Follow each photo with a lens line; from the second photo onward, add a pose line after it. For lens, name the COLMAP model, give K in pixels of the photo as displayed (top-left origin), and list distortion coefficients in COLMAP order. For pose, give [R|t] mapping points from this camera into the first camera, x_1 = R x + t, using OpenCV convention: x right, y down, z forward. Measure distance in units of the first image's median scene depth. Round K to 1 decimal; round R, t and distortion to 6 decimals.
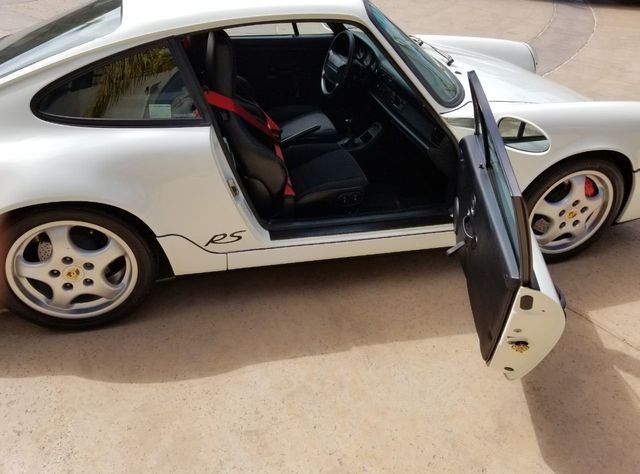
lens RADIAL K [[504.7, 0, 309.5], [0, 504.7, 230.2], [0, 0, 1]] dist [0.048236, -0.068333]
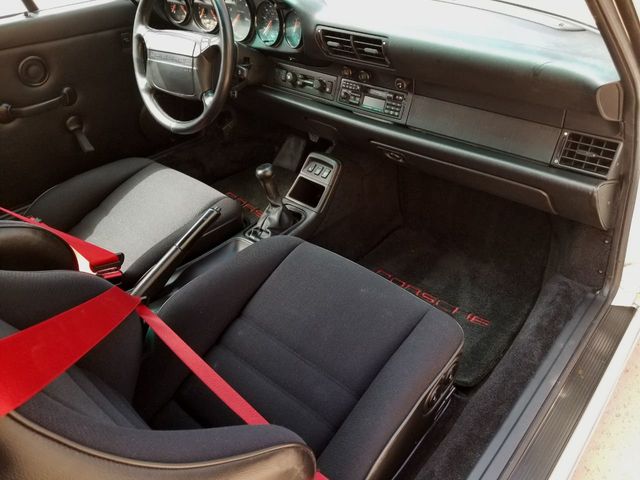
lens RADIAL K [[504.7, 0, 342.0], [0, 504.7, 241.2], [0, 0, 1]] dist [0.048236, -0.068333]
pose [[0.808624, -0.391635, 0.439031, -0.102434], [0.370740, 0.918633, 0.136619, -0.239351], [-0.456814, 0.052293, 0.888024, 0.716705]]
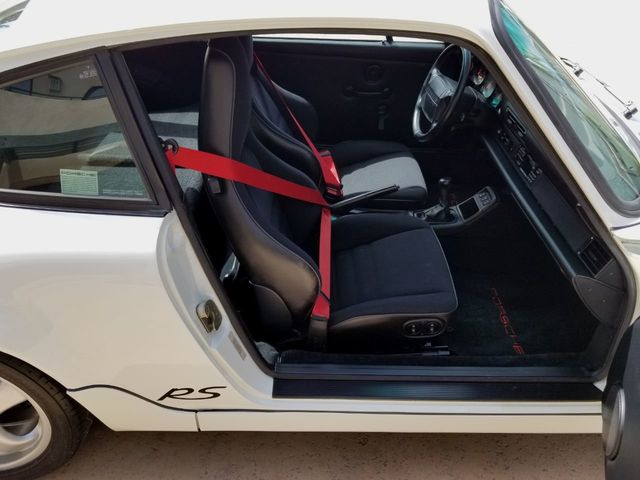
lens RADIAL K [[504.7, 0, 328.7], [0, 504.7, 248.0], [0, 0, 1]] dist [0.048236, -0.068333]
pose [[0.979194, 0.131959, -0.154164, 0.051840], [-0.124604, 0.990598, 0.056477, -0.181871], [0.160168, -0.036092, 0.986430, 0.396028]]
